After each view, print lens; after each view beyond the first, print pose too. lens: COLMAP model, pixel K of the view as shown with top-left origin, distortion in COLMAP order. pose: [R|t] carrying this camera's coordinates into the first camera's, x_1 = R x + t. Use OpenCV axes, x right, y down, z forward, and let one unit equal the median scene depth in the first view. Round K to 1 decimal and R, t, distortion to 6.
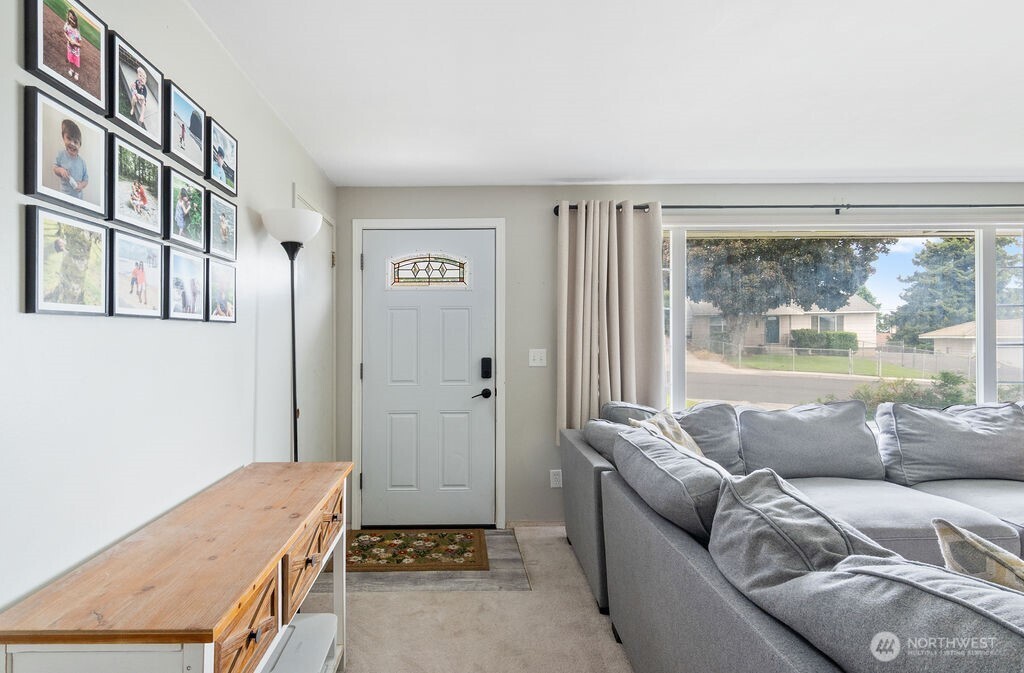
lens RADIAL K [[524.6, 0, 462.6], [0, 524.6, 336.7], [0, 0, 1]] dist [0.000488, 0.000834]
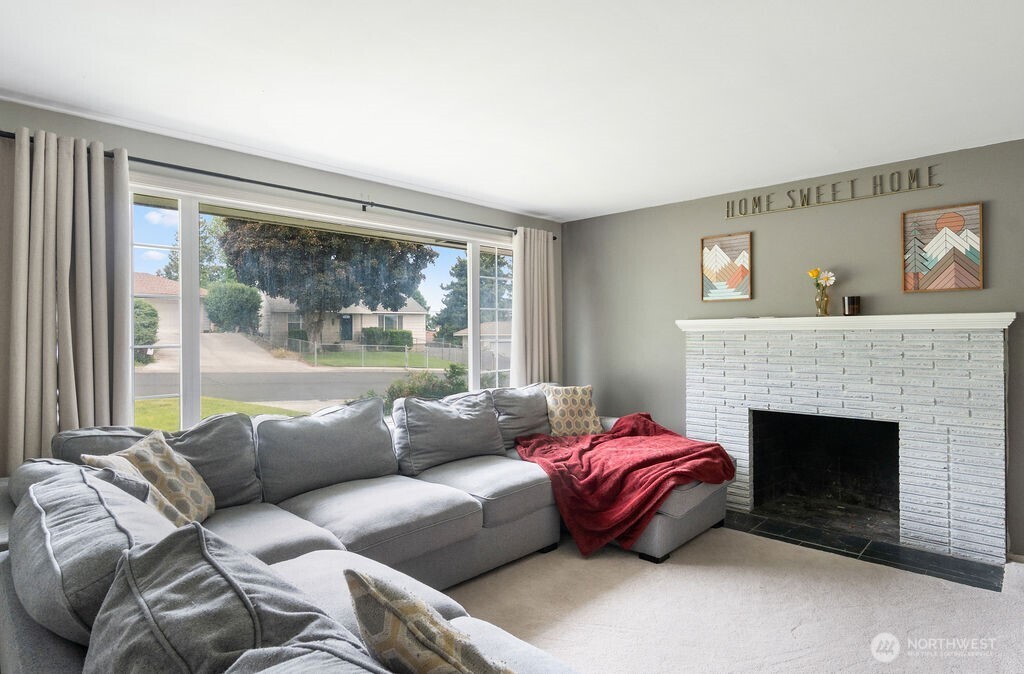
lens RADIAL K [[541.5, 0, 512.0], [0, 541.5, 337.0], [0, 0, 1]] dist [0.000250, -0.000075]
pose [[0.689959, -0.003494, 0.723840, 0.177309], [-0.000073, 0.999988, 0.004897, -0.000125], [-0.723849, -0.003431, 0.689950, 0.097550]]
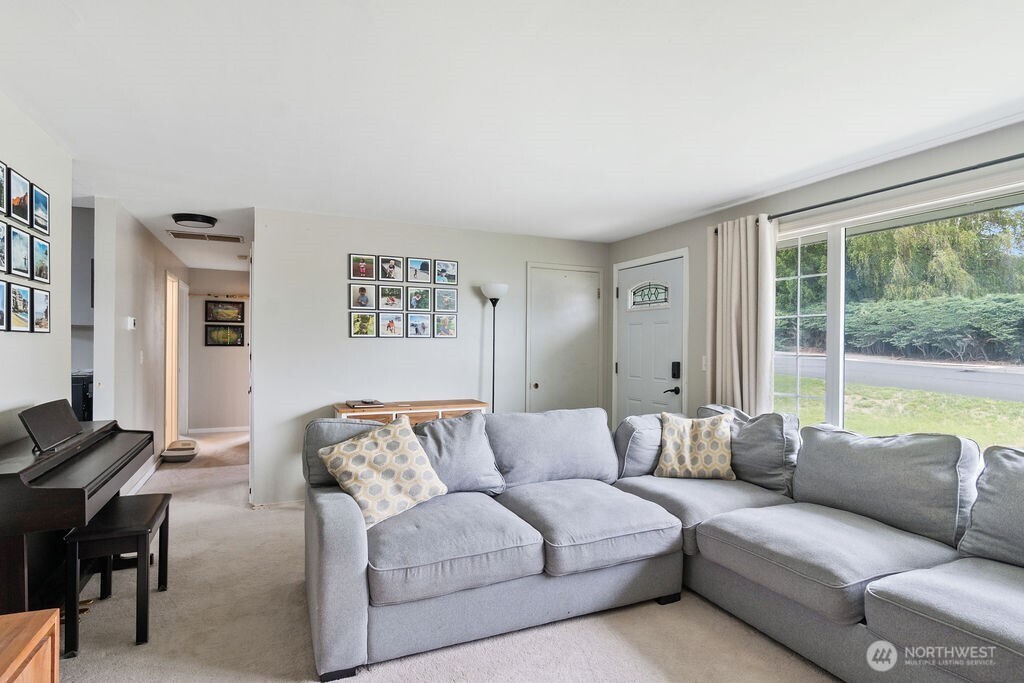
lens RADIAL K [[533.0, 0, 512.0], [0, 533.0, 341.5], [0, 0, 1]] dist [-0.000940, -0.000226]
pose [[0.417271, 0.000408, -0.908782, 1.146615], [-0.004966, 0.999986, -0.001831, -0.004437], [0.908769, 0.005278, 0.417267, 0.131059]]
